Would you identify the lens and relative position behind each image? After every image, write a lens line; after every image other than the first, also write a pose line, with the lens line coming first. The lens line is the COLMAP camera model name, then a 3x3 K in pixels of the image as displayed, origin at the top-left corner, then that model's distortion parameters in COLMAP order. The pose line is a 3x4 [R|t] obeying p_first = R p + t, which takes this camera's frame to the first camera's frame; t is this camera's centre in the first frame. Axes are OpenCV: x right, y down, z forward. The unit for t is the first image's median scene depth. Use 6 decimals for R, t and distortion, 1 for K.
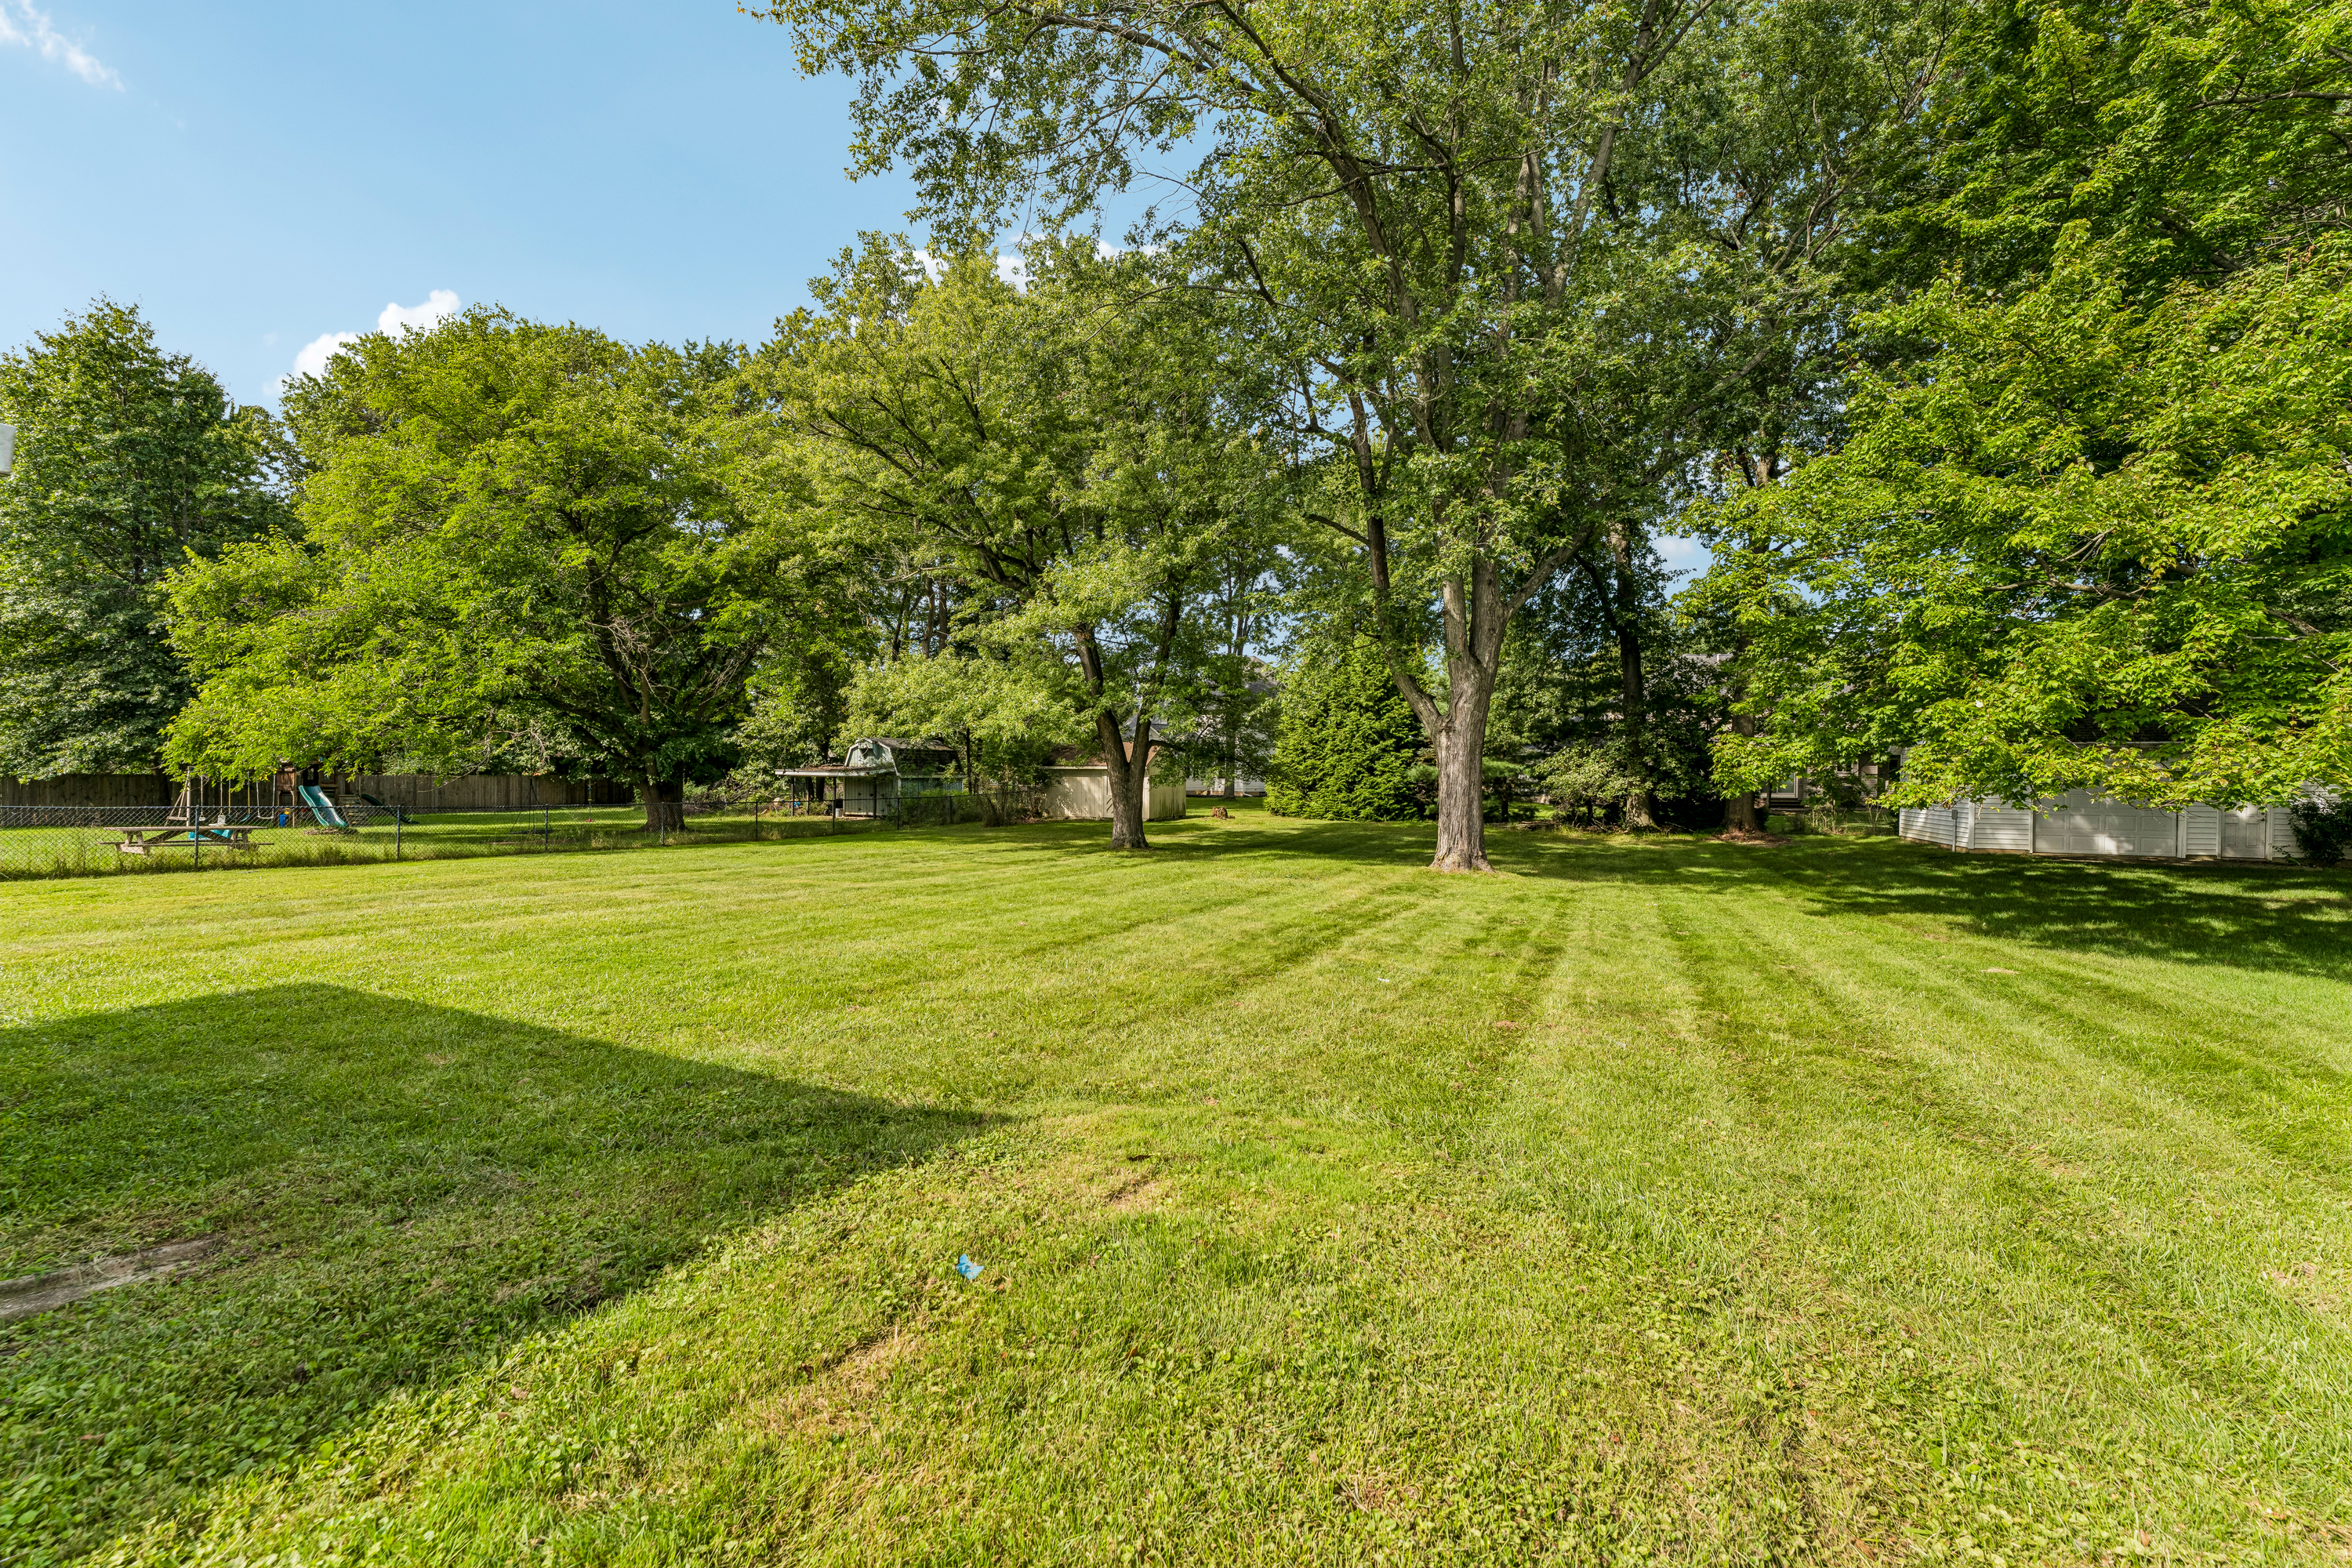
lens RADIAL K [[957.0, 0, 1153.1], [0, 957.0, 783.9], [0, 0, 1]] dist [-0.001108, -0.000242]
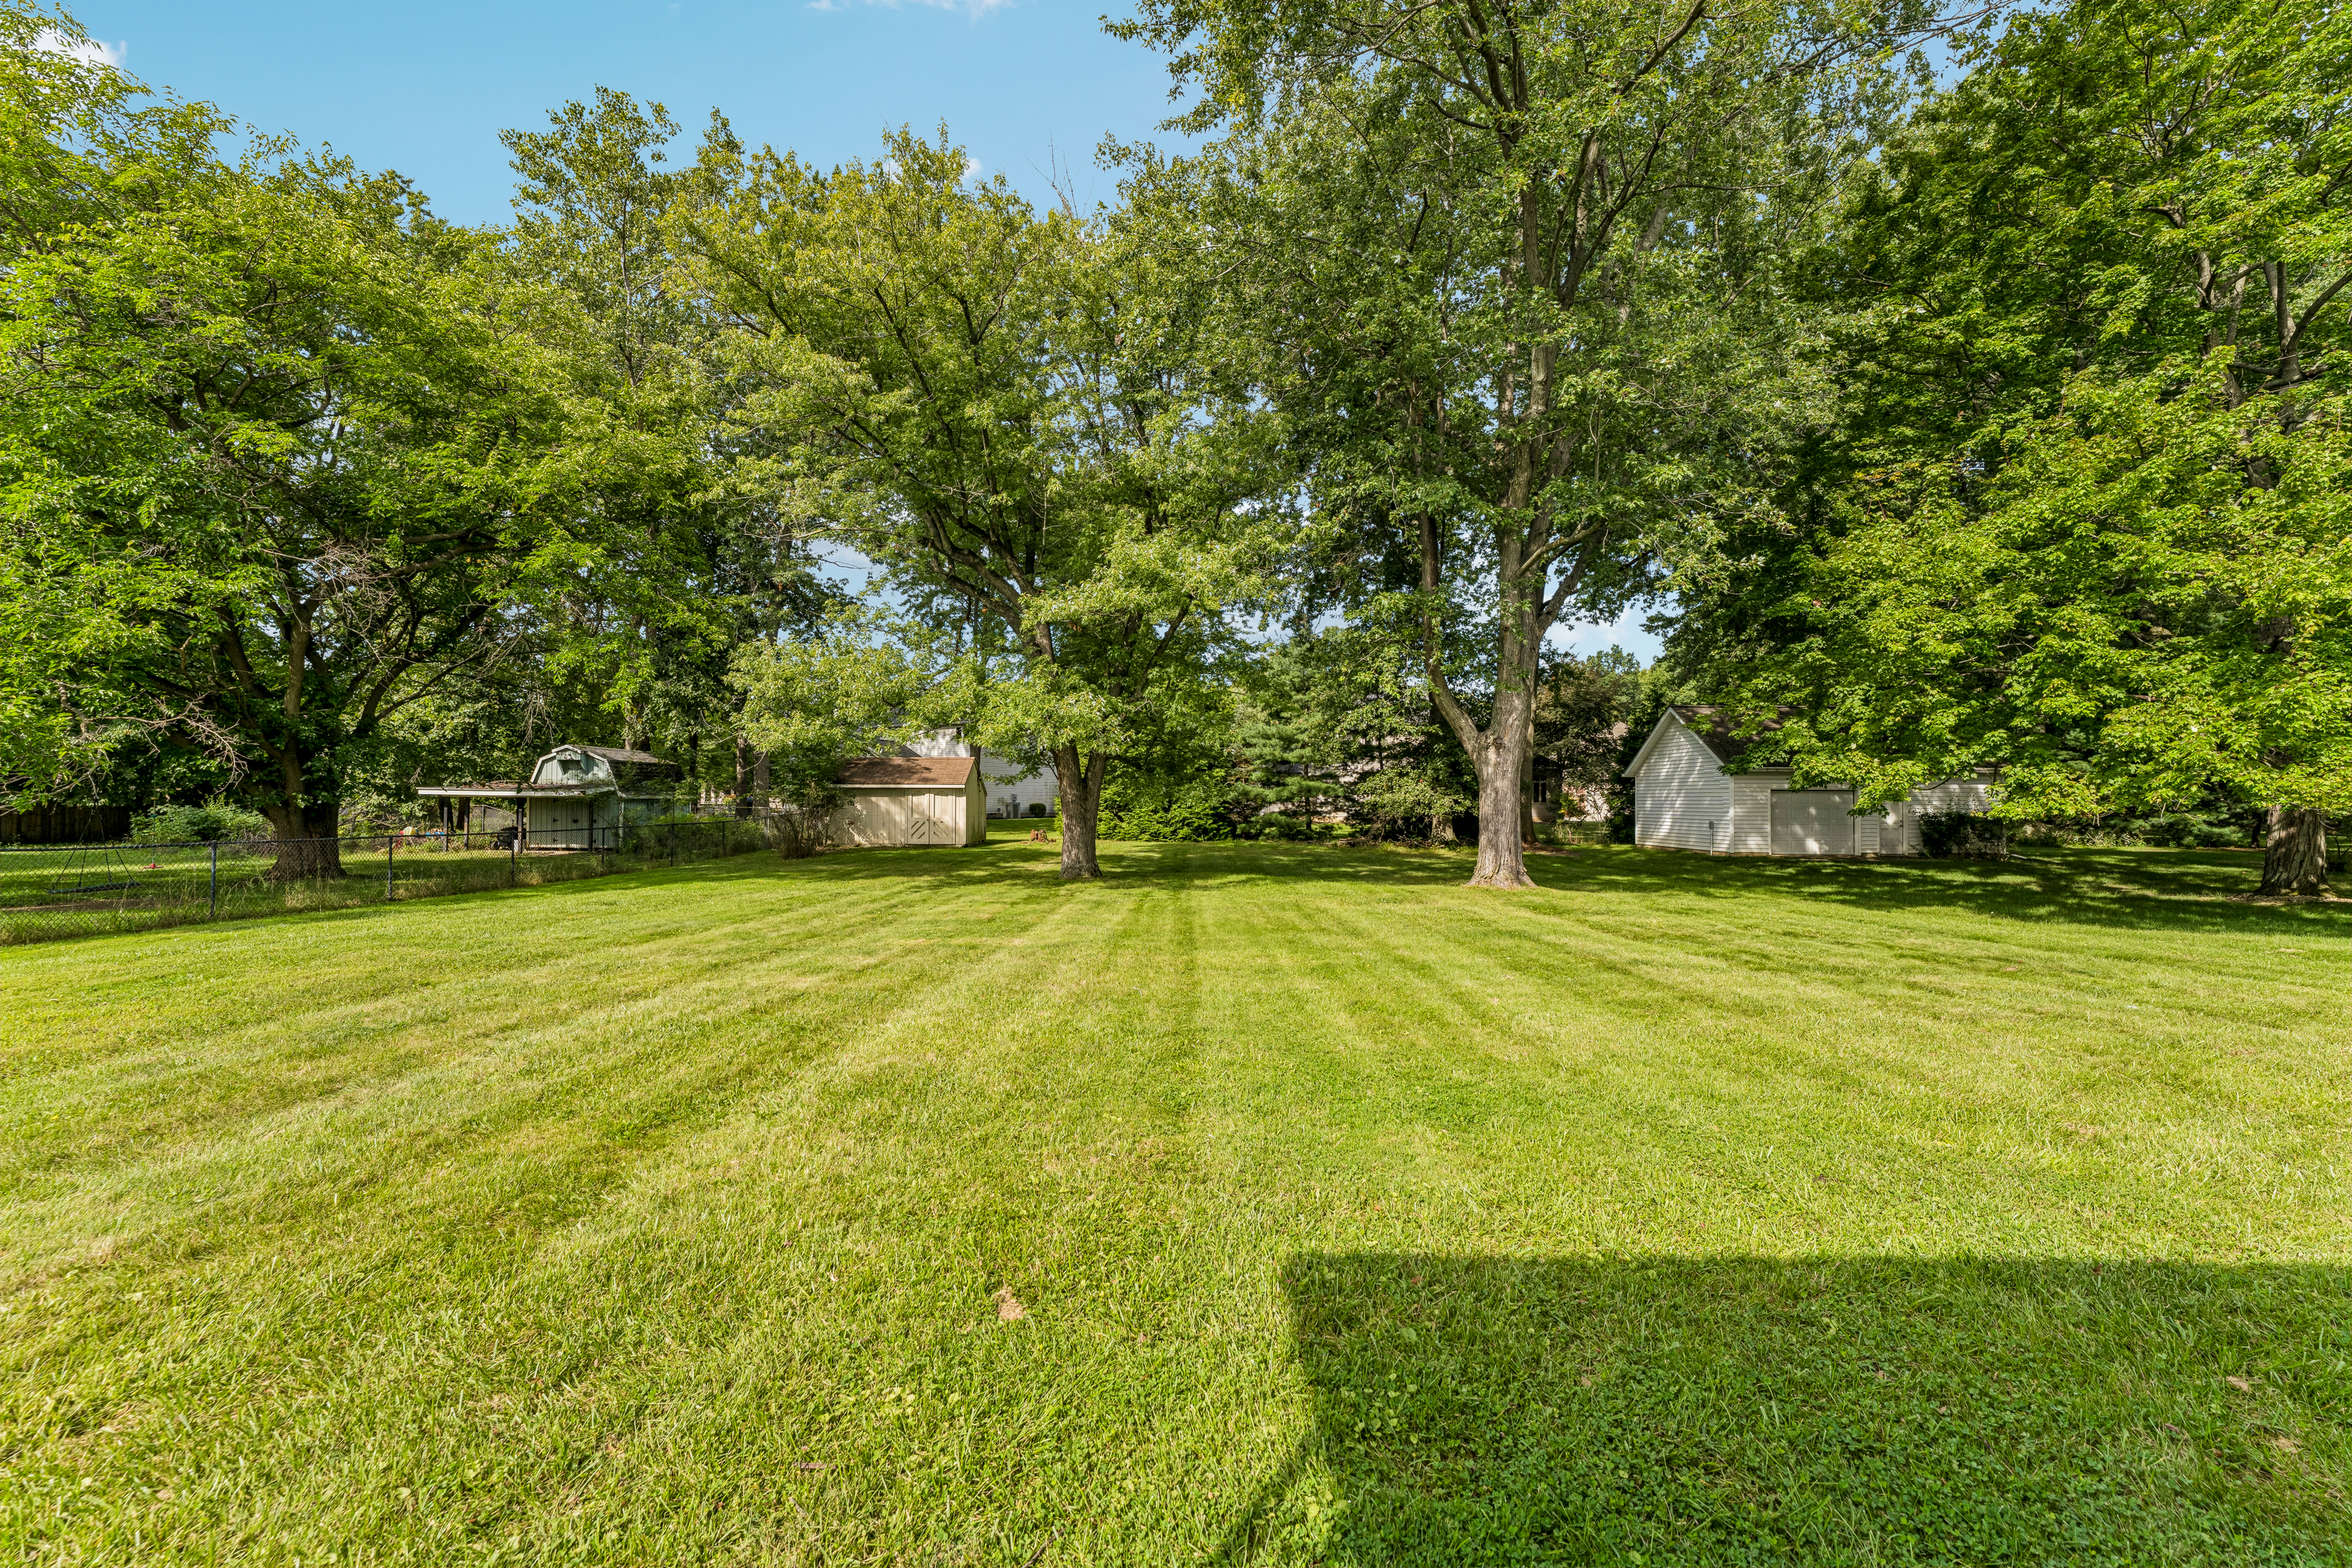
lens RADIAL K [[947.4, 0, 1184.7], [0, 947.4, 786.6], [0, 0, 1]] dist [-0.000170, -0.000057]
pose [[0.902987, 0.003344, 0.429655, -0.224267], [0.005620, 0.999792, -0.019592, 0.001650], [-0.429631, 0.020106, 0.902781, 0.132554]]
